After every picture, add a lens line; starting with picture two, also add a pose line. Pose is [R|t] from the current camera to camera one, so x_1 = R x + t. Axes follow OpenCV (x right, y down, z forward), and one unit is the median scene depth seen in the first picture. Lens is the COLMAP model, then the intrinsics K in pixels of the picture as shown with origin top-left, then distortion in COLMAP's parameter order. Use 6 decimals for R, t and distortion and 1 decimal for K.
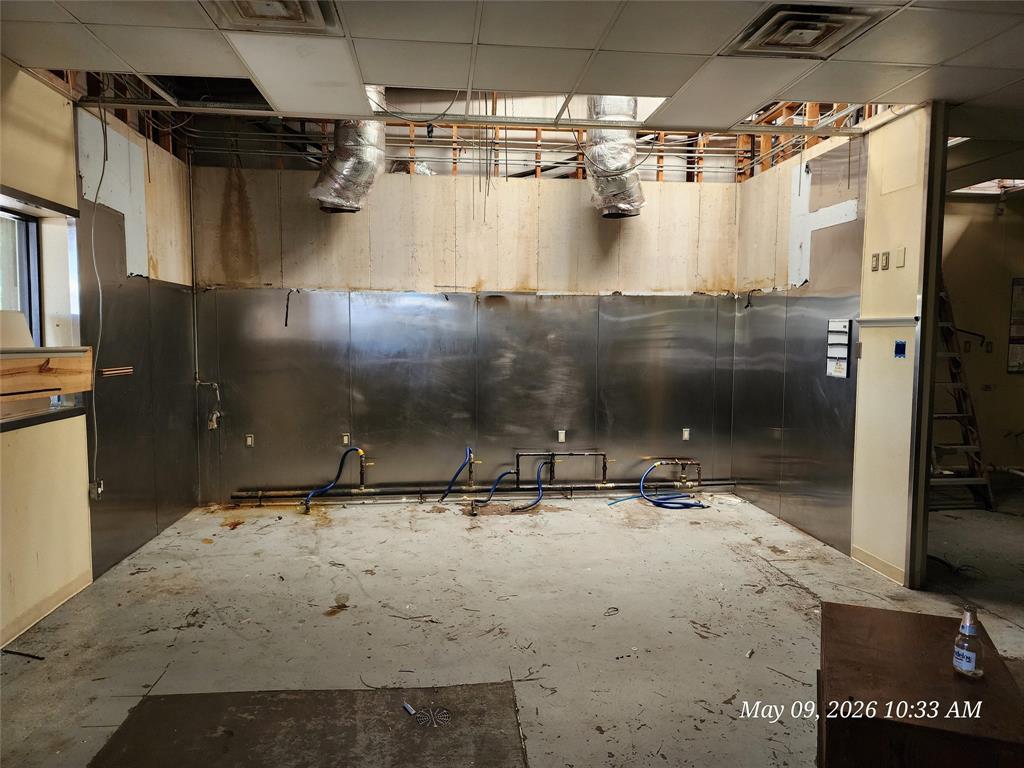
lens RADIAL K [[686.2, 0, 507.3], [0, 686.2, 382.7], [0, 0, 1]] dist [0.076956, -0.071987]
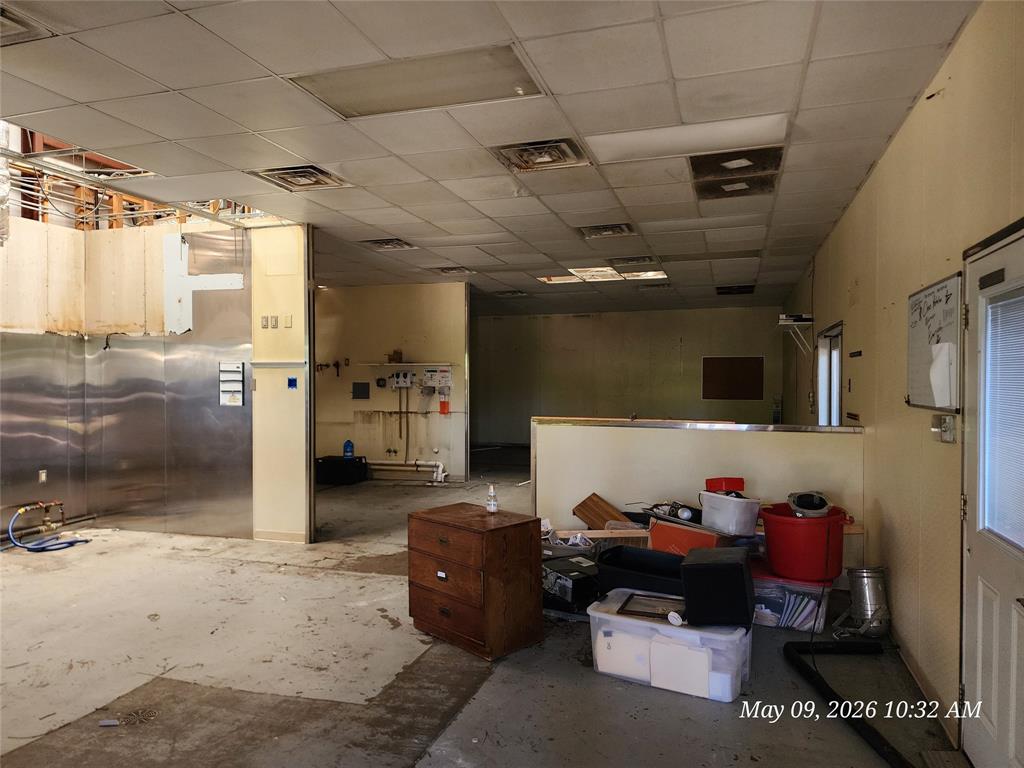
lens RADIAL K [[686.2, 0, 507.3], [0, 686.2, 382.7], [0, 0, 1]] dist [0.076956, -0.071987]
pose [[0.417356, -0.011407, 0.908672, -0.506879], [0.066570, 0.997618, -0.018053, 0.006528], [-0.906302, 0.068024, 0.417121, -0.016252]]
